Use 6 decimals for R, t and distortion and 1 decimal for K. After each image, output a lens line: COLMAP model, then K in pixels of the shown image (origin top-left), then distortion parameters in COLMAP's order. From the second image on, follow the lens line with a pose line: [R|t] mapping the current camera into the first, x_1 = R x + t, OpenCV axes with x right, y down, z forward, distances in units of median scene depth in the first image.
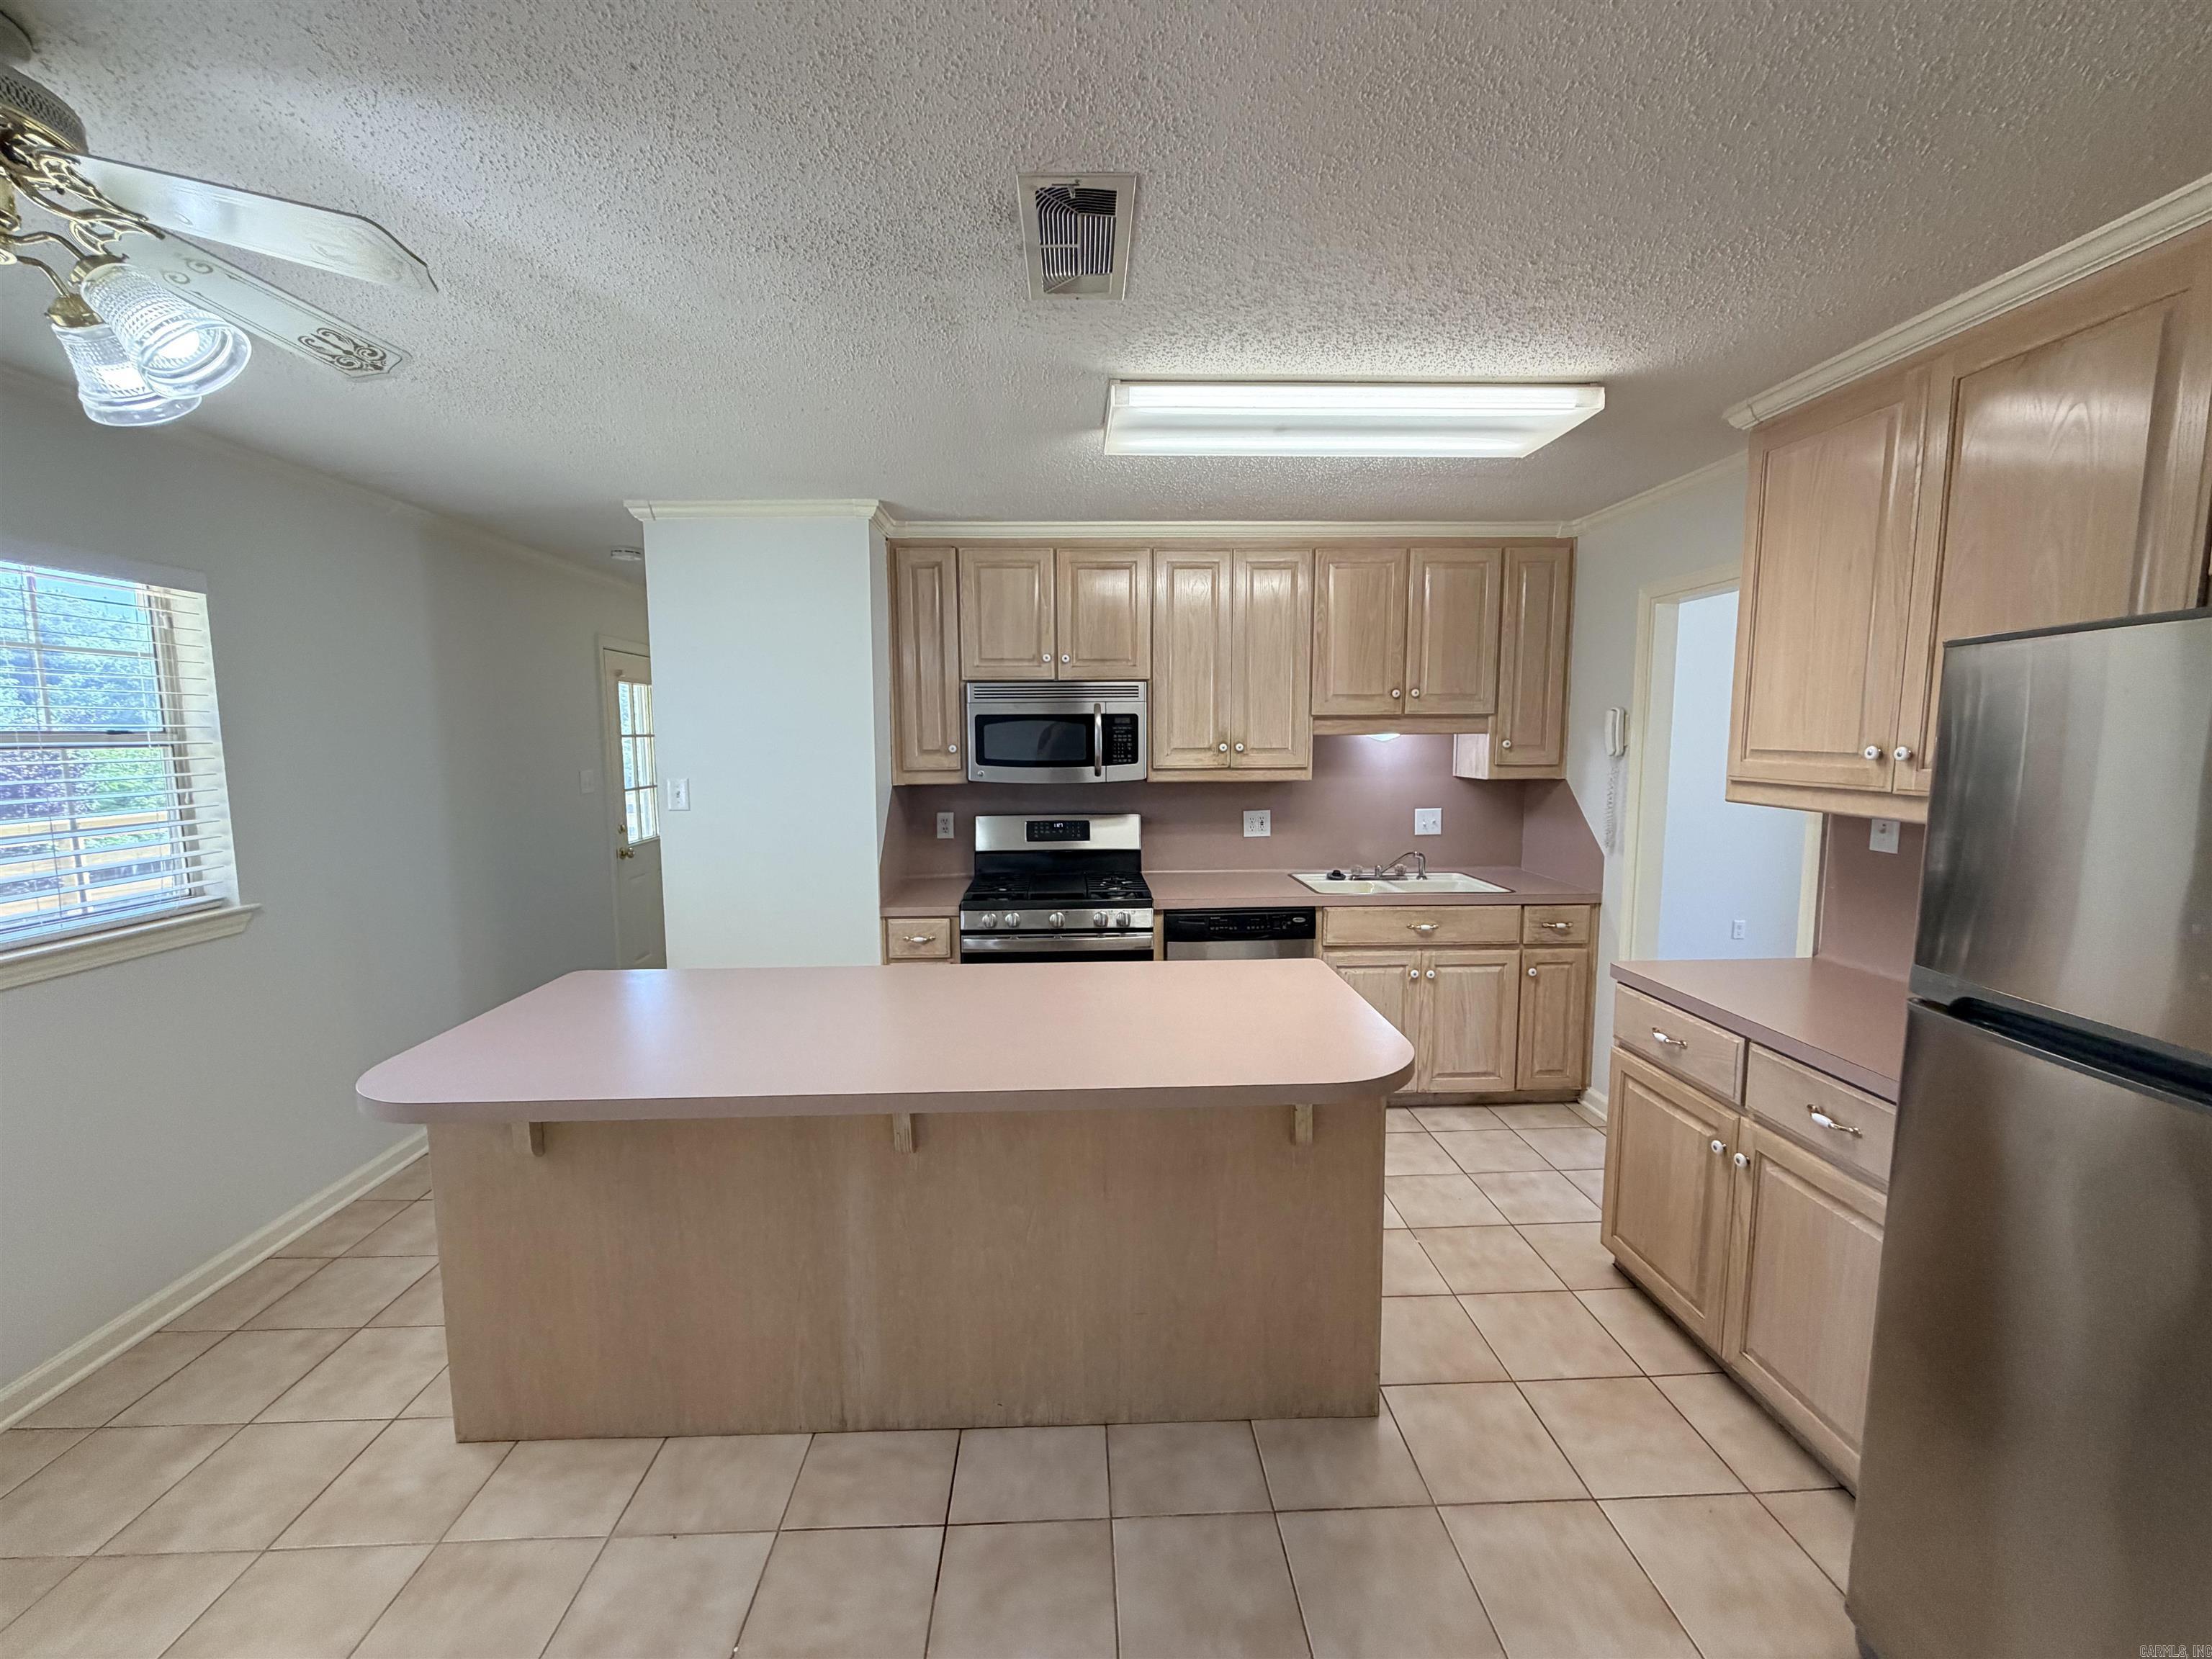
lens RADIAL K [[882.0, 0, 1099.8], [0, 882.0, 825.8], [0, 0, 1]] dist [-0.000547, -0.000187]
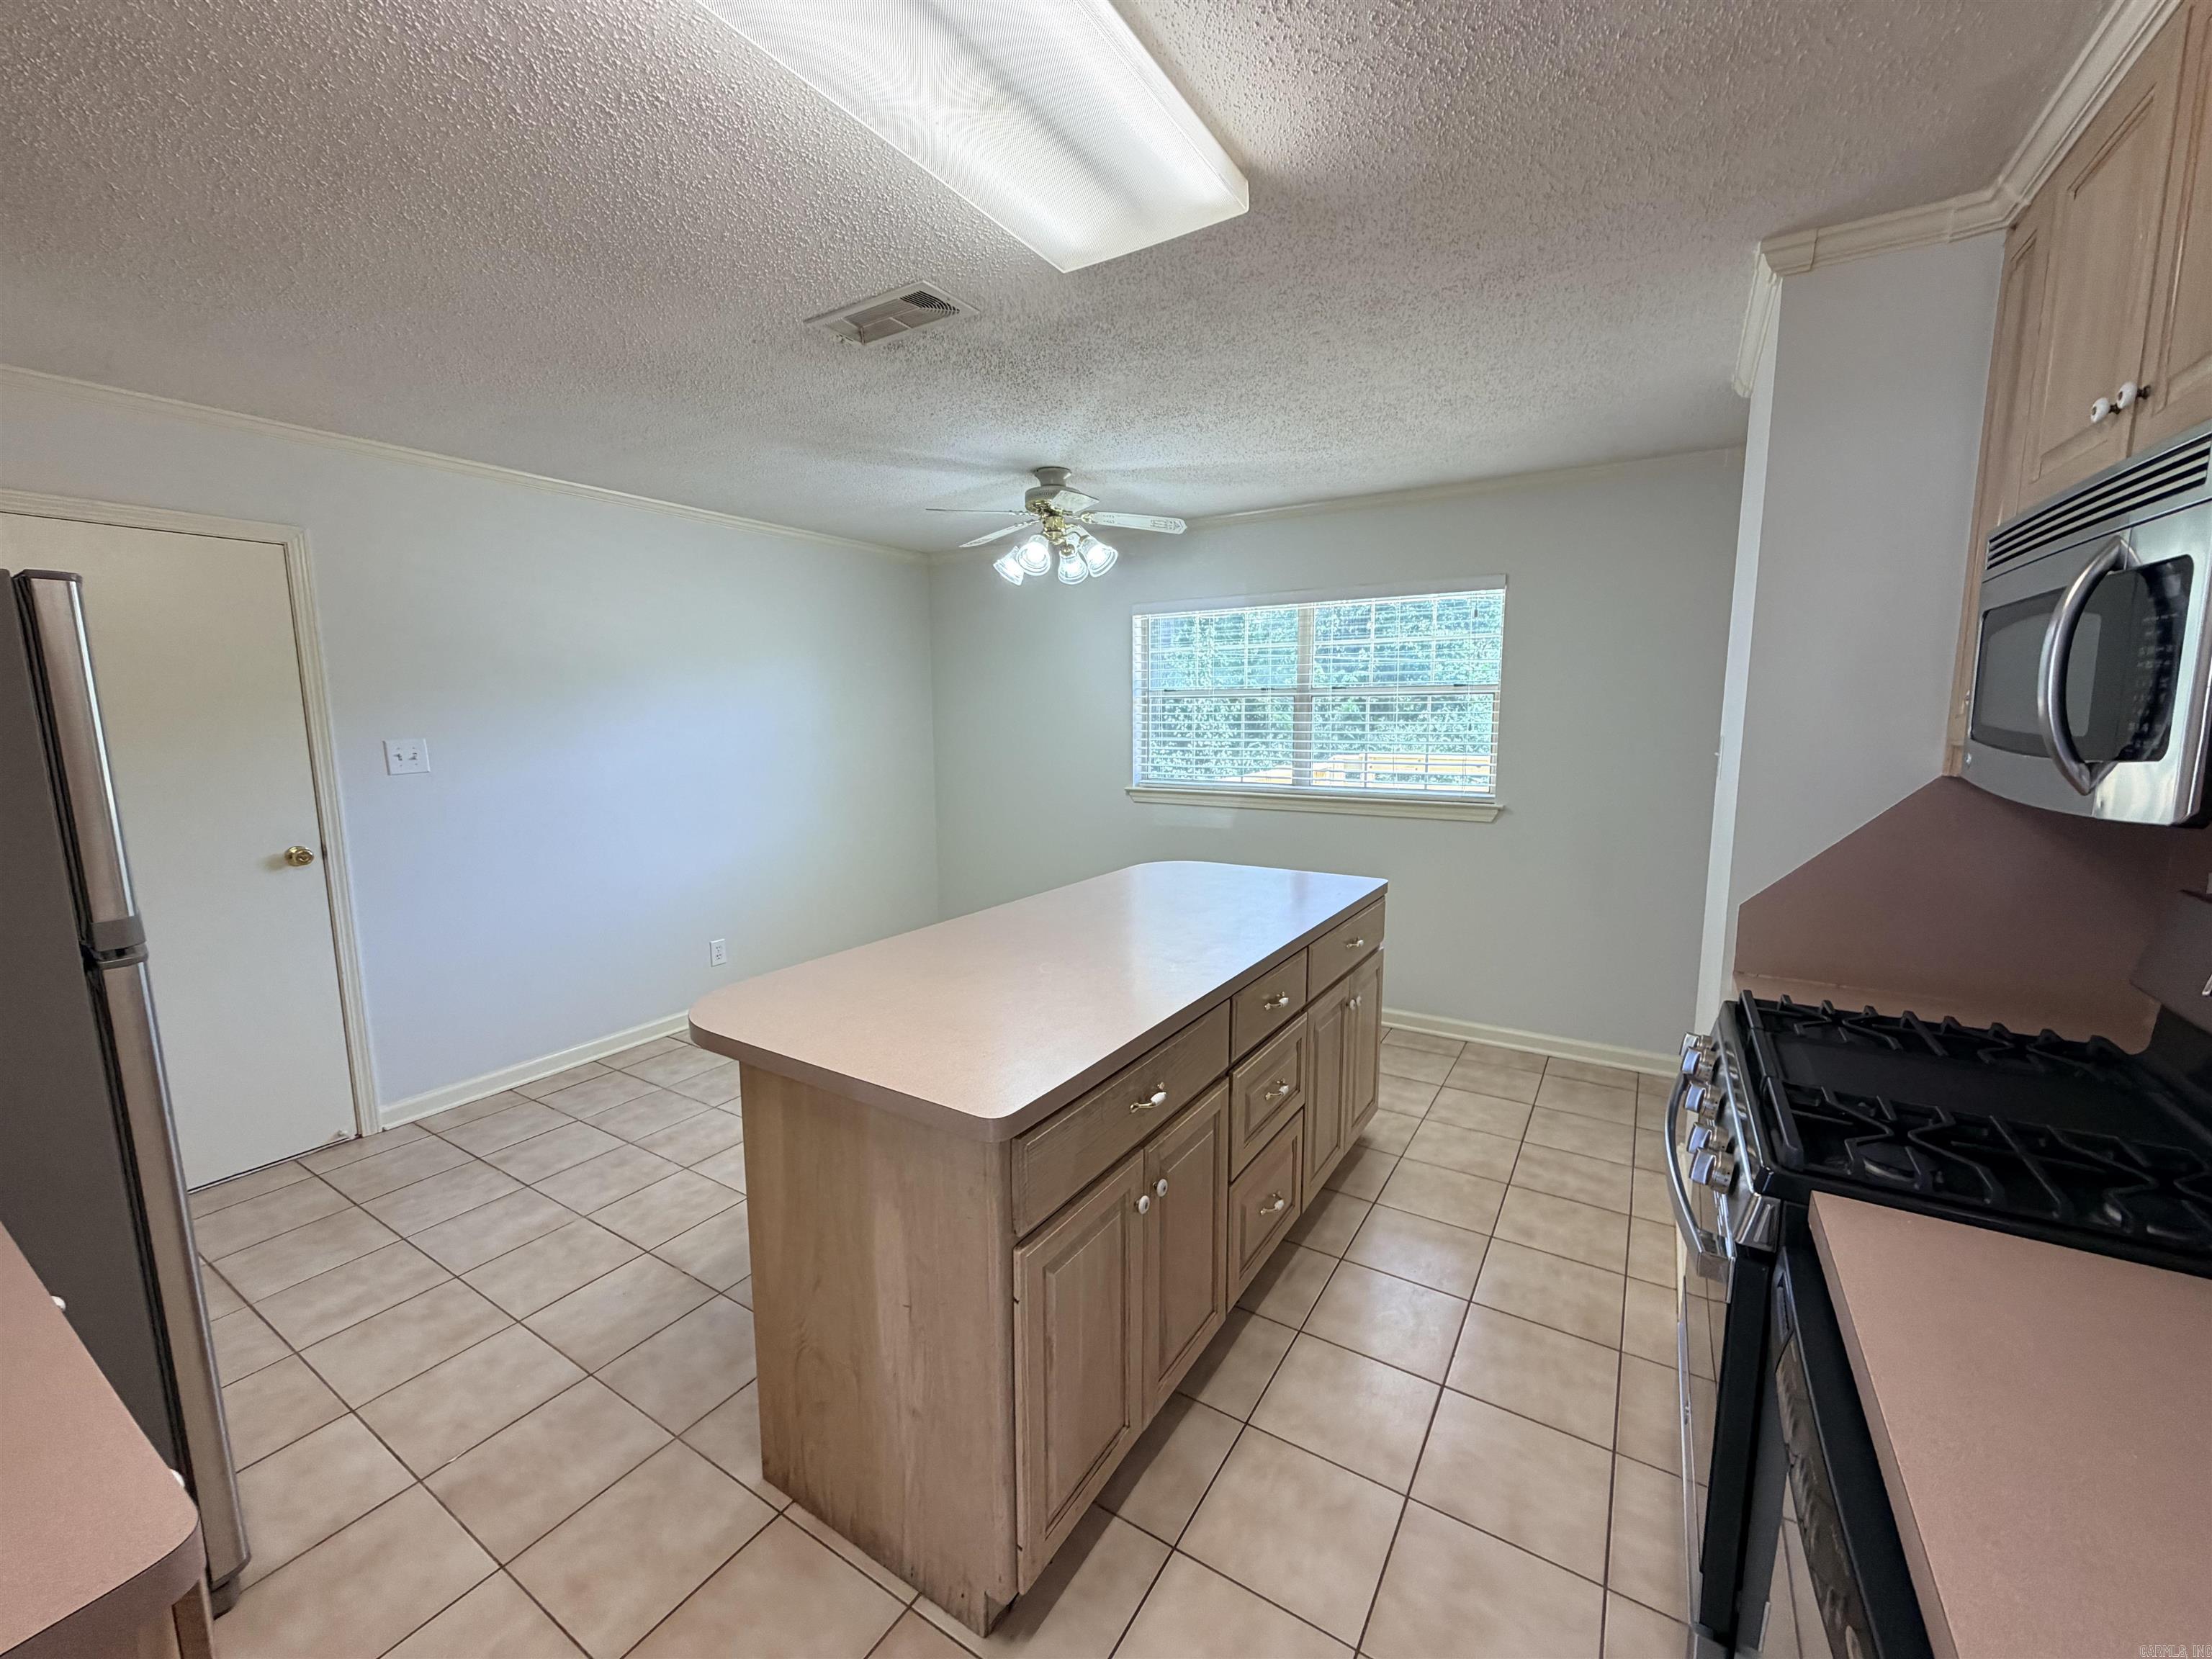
lens RADIAL K [[882.0, 0, 1099.8], [0, 882.0, 825.8], [0, 0, 1]] dist [-0.000547, -0.000187]
pose [[-0.563616, 0.115026, -0.817989, 0.421717], [-0.080229, 0.977953, 0.192800, -0.074243], [0.822132, 0.174292, -0.541961, 0.900879]]
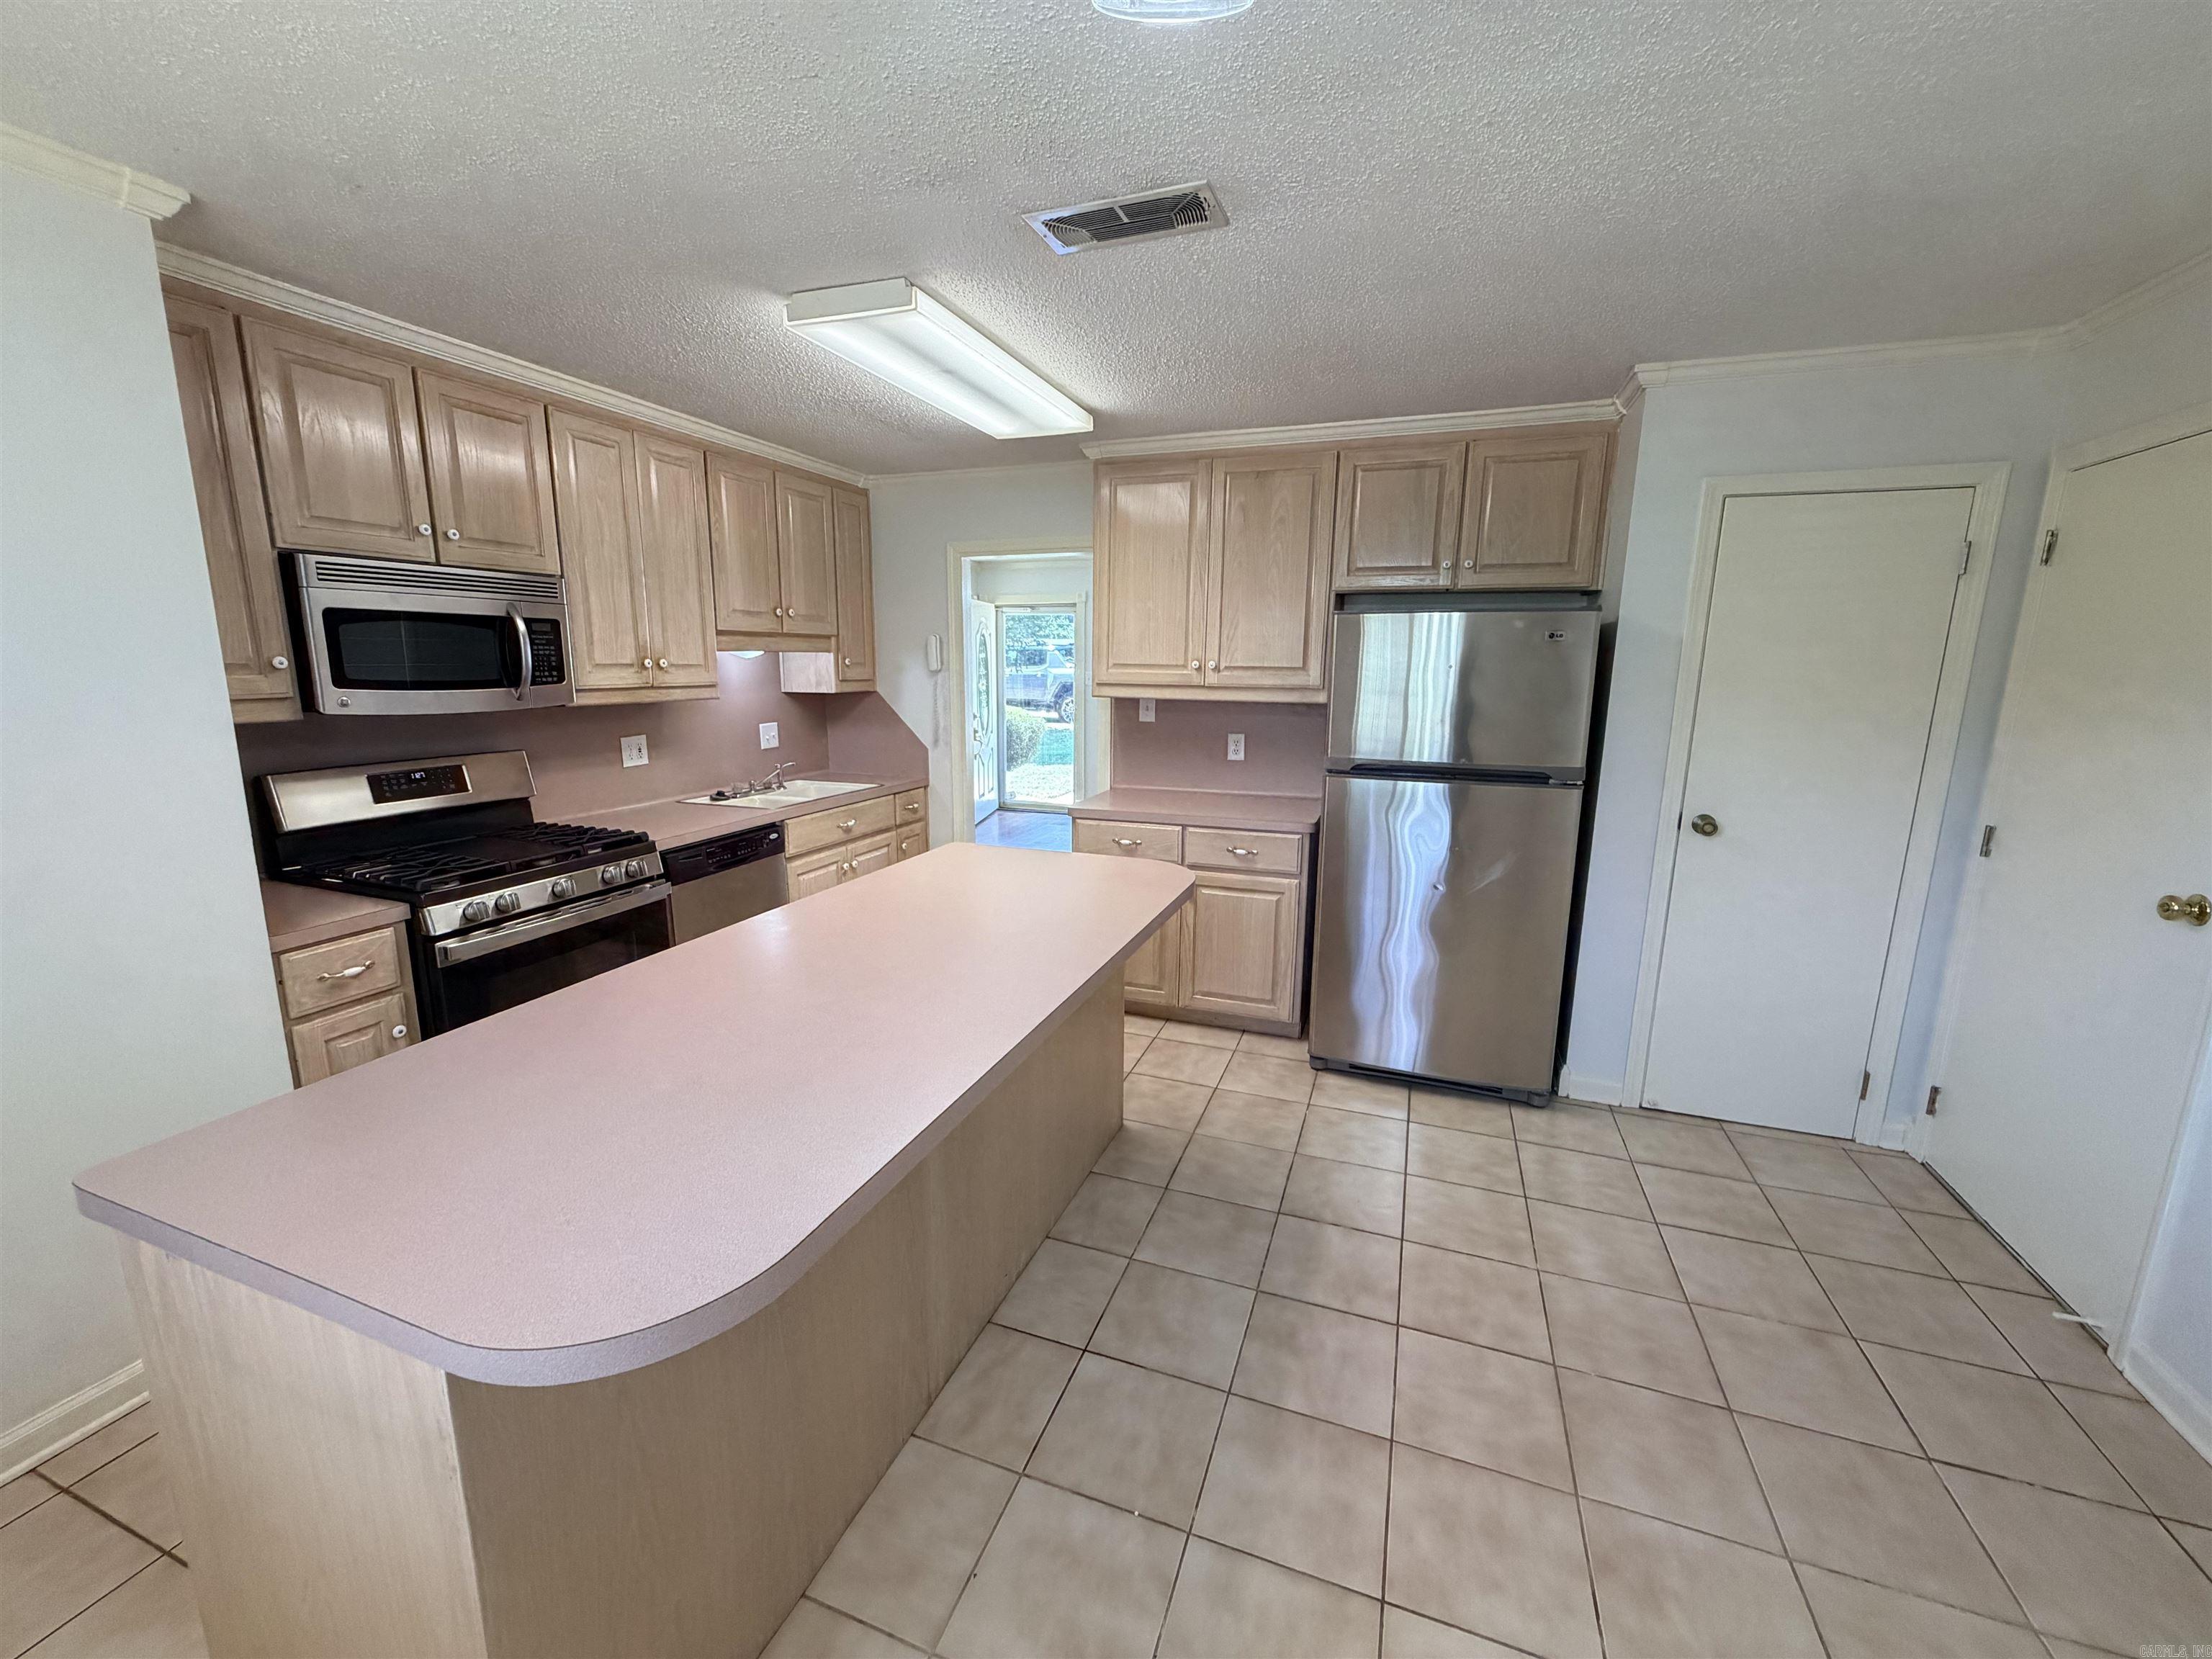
lens RADIAL K [[882.0, 0, 1099.8], [0, 882.0, 825.8], [0, 0, 1]] dist [-0.000547, -0.000187]
pose [[0.377259, -0.161938, 0.911840, -0.527980], [0.087207, 0.986430, 0.139104, -0.012393], [-0.921993, 0.027041, 0.386261, 0.255984]]
